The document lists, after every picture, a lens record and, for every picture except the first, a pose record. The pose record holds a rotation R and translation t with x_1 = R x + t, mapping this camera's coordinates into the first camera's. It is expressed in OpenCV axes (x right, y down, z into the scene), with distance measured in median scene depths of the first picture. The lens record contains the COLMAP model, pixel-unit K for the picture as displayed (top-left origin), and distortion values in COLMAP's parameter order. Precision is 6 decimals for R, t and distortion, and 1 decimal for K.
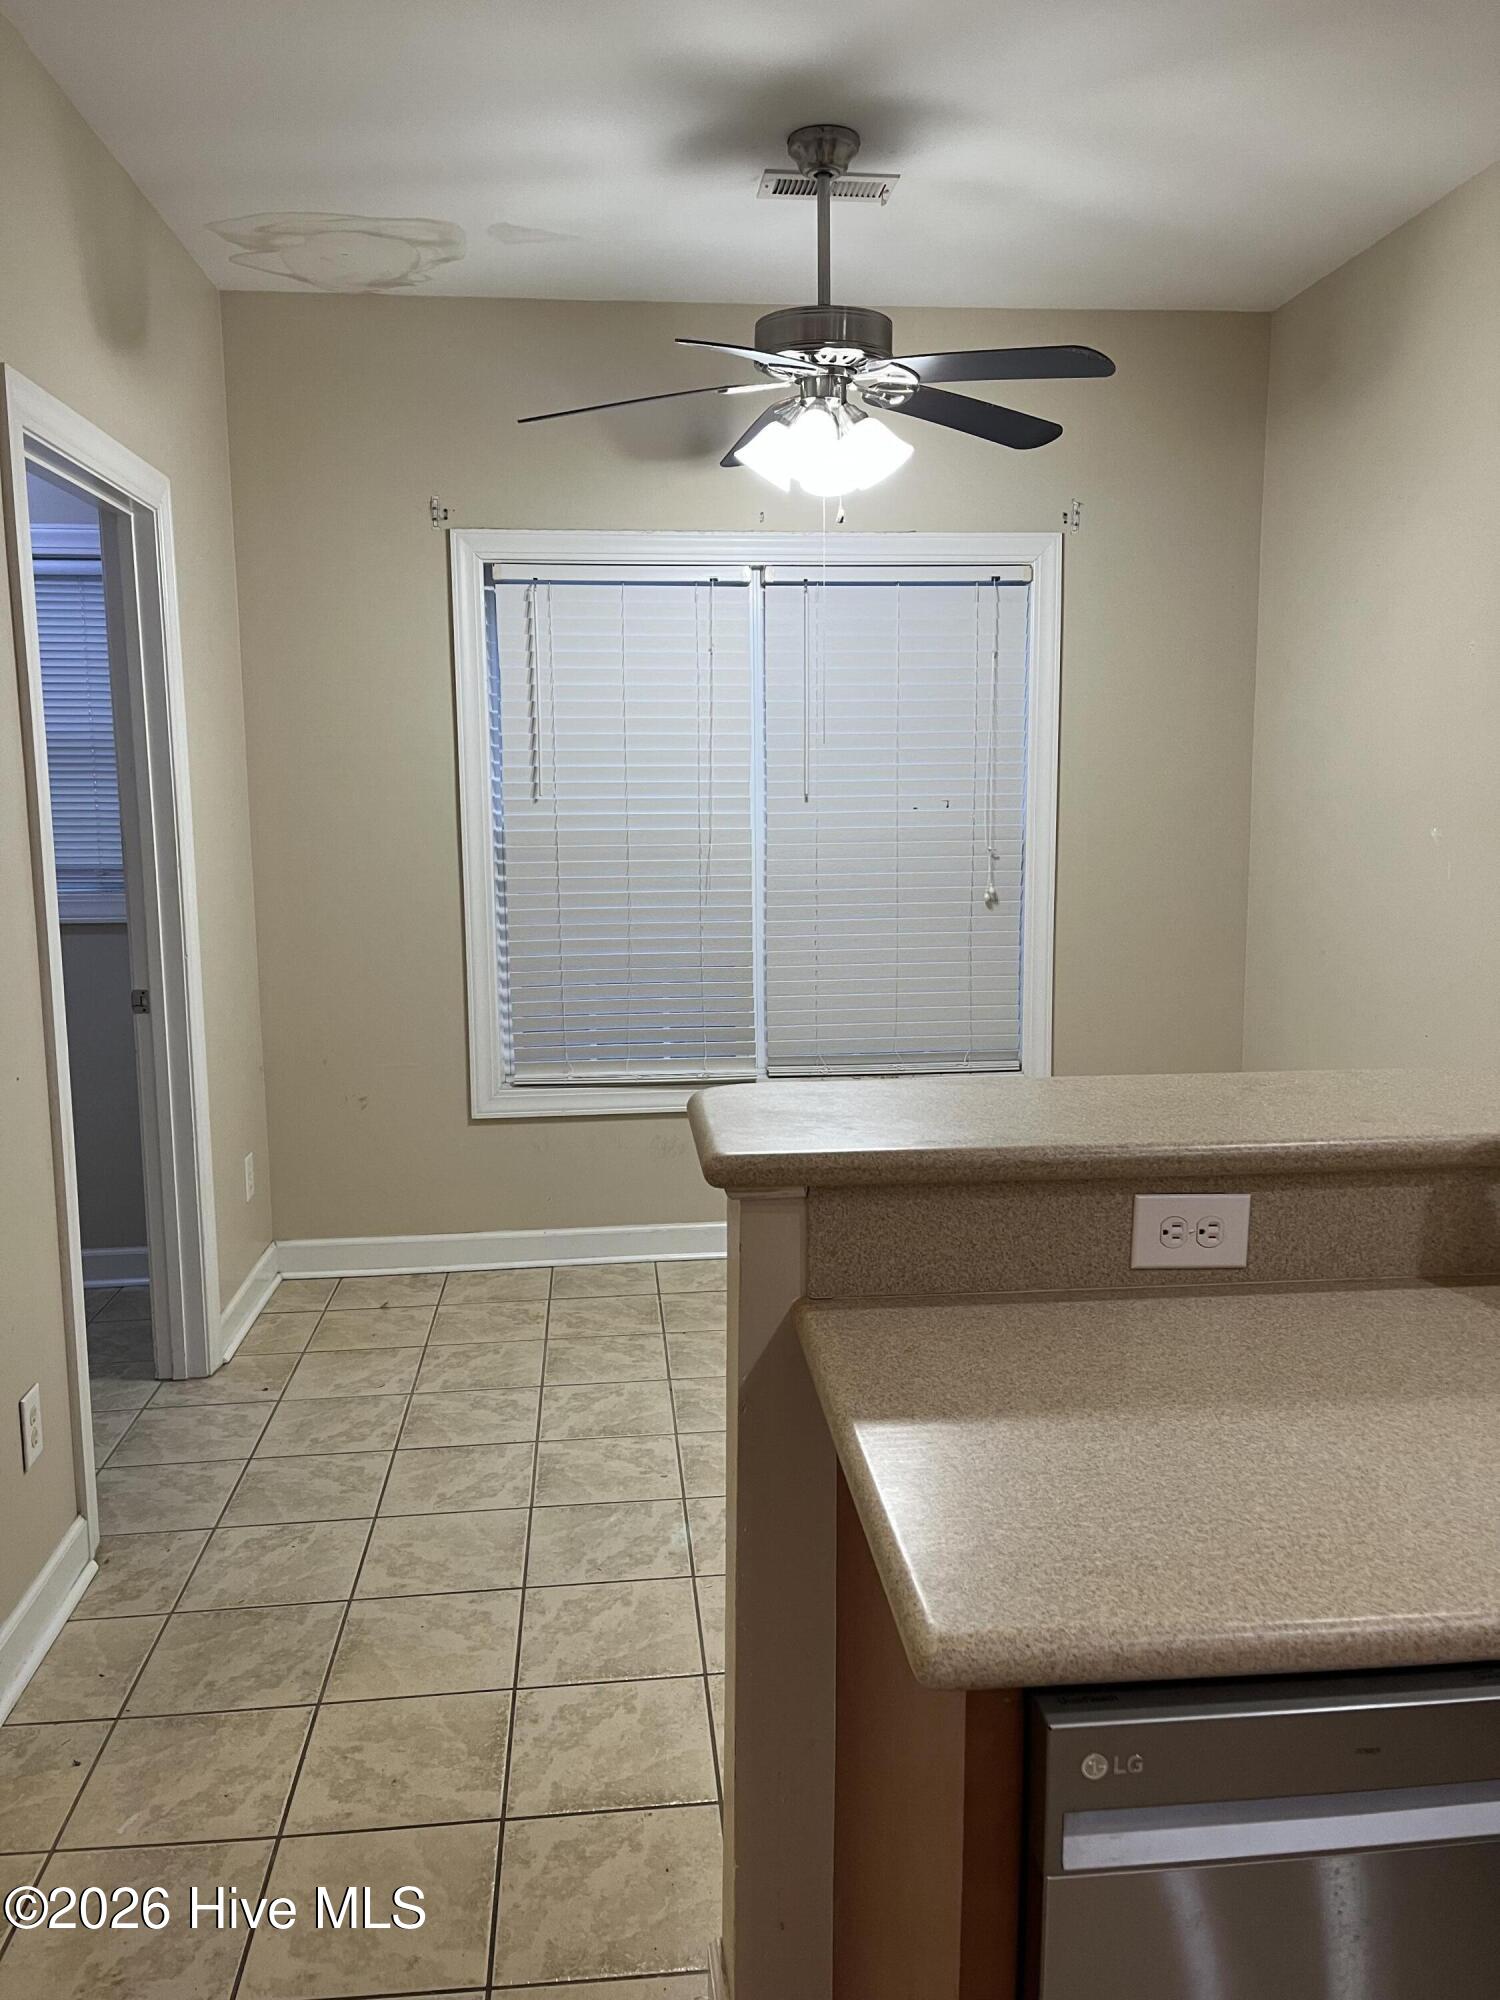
lens RADIAL K [[1432.9, 0, 755.2], [0, 1432.9, 1056.5], [0, 0, 1]] dist [-0.001032, -0.001045]
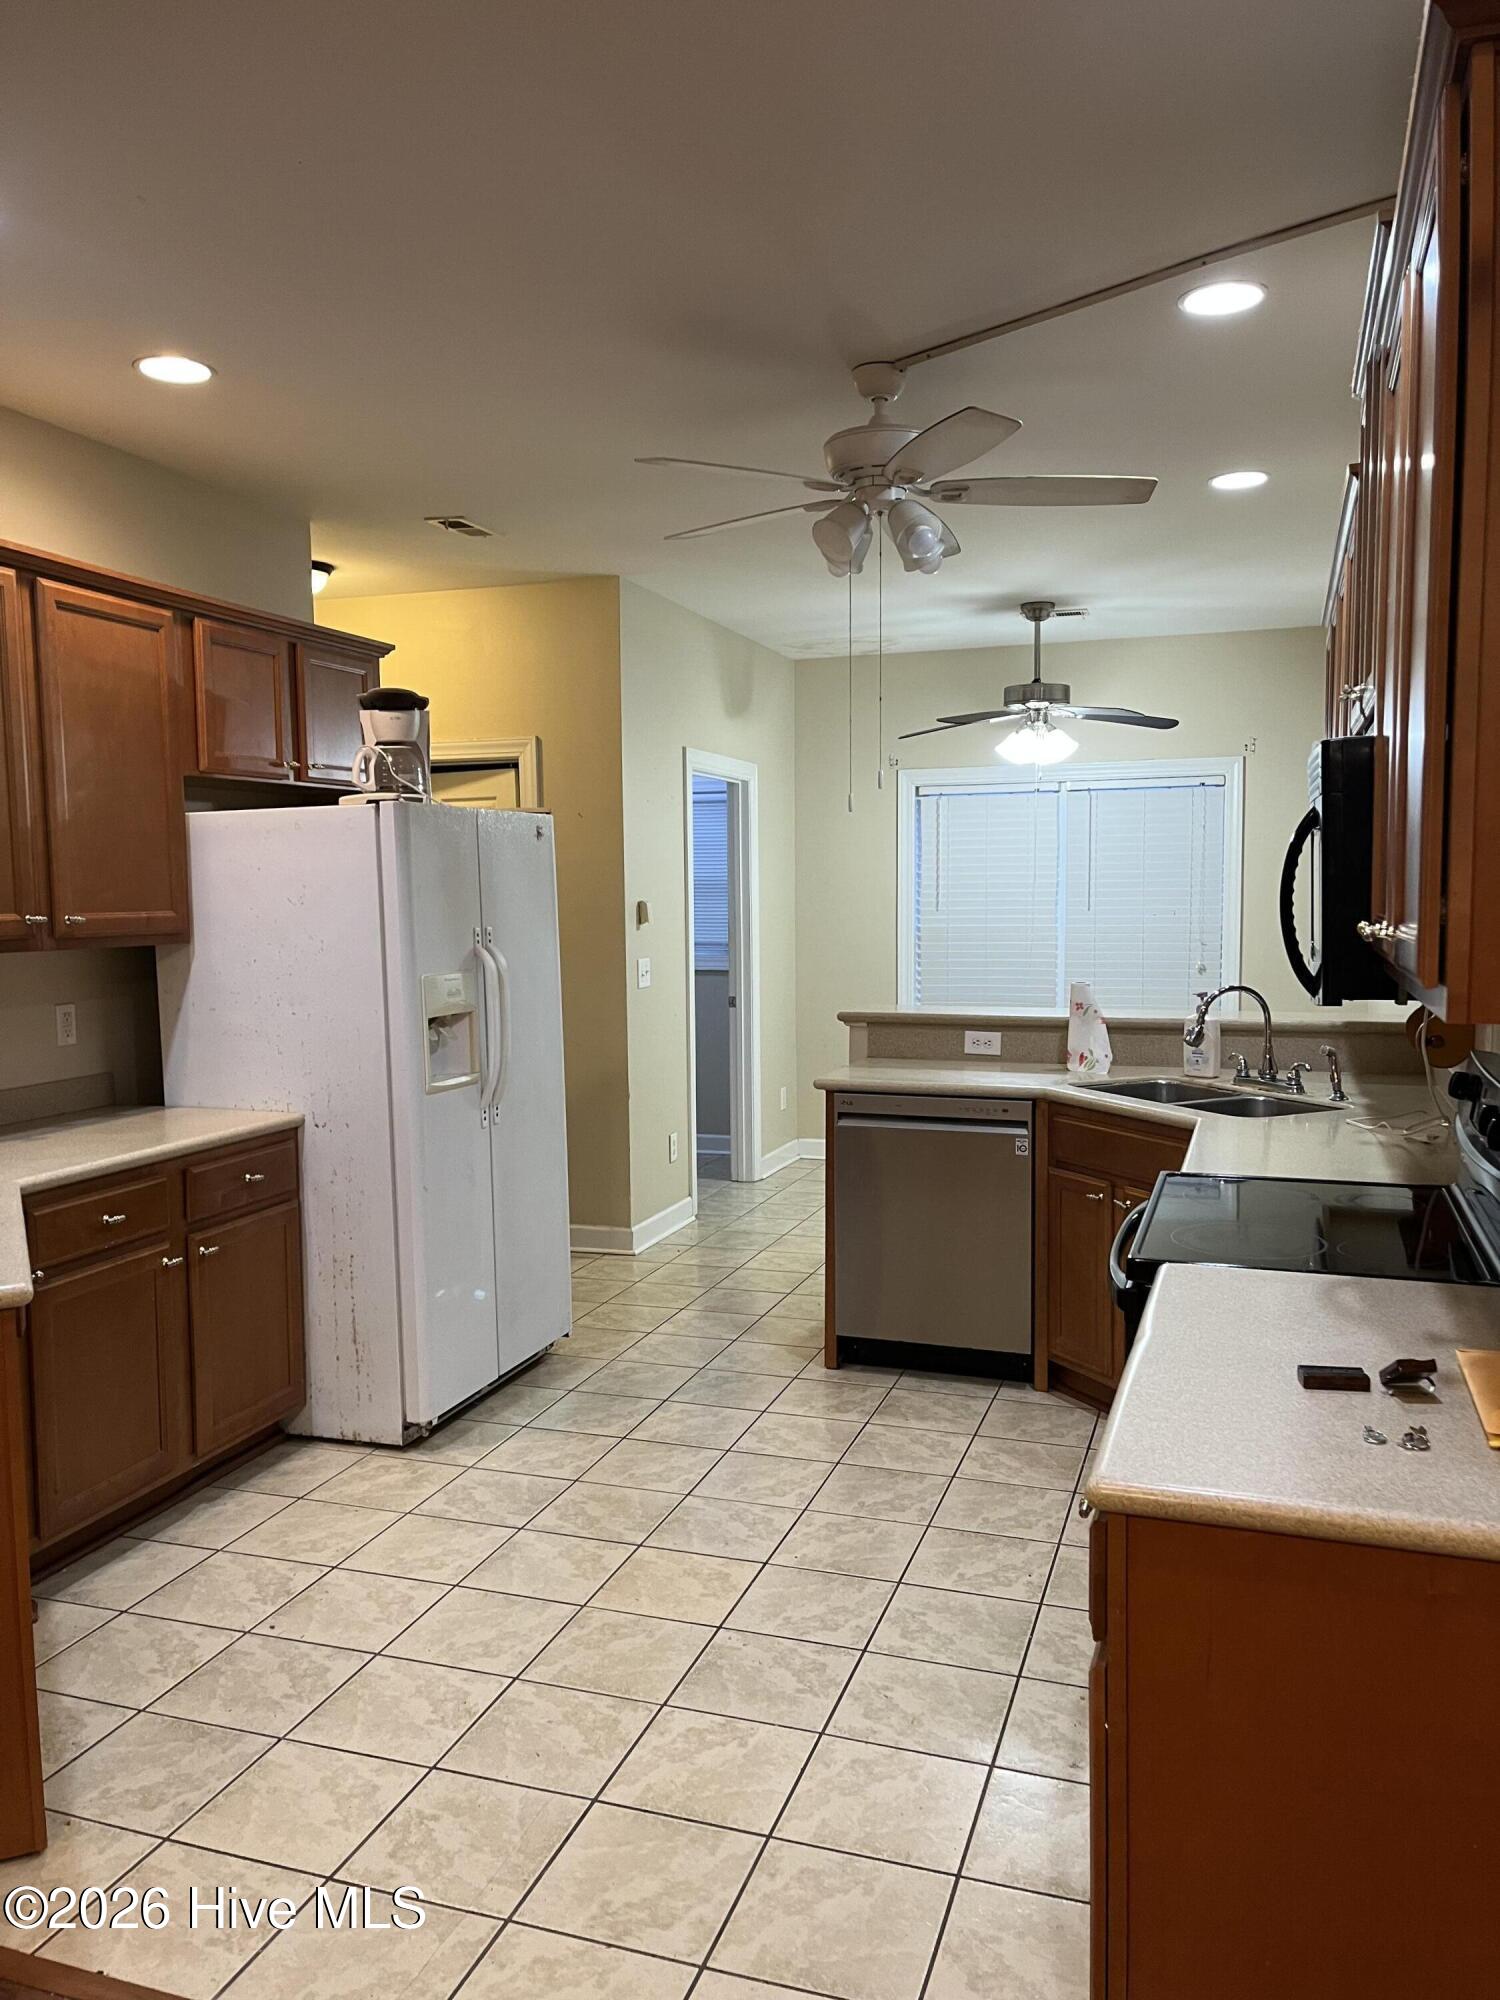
lens RADIAL K [[1509.1, 0, 750.0], [0, 1509.1, 1000.0], [0, 0, 1]] dist [0.001297, 0.000204]
pose [[0.901319, 0.030702, -0.432067, 0.553419], [-0.080910, 0.991862, -0.098304, 0.171670], [0.425533, 0.123562, 0.896468, -0.967545]]
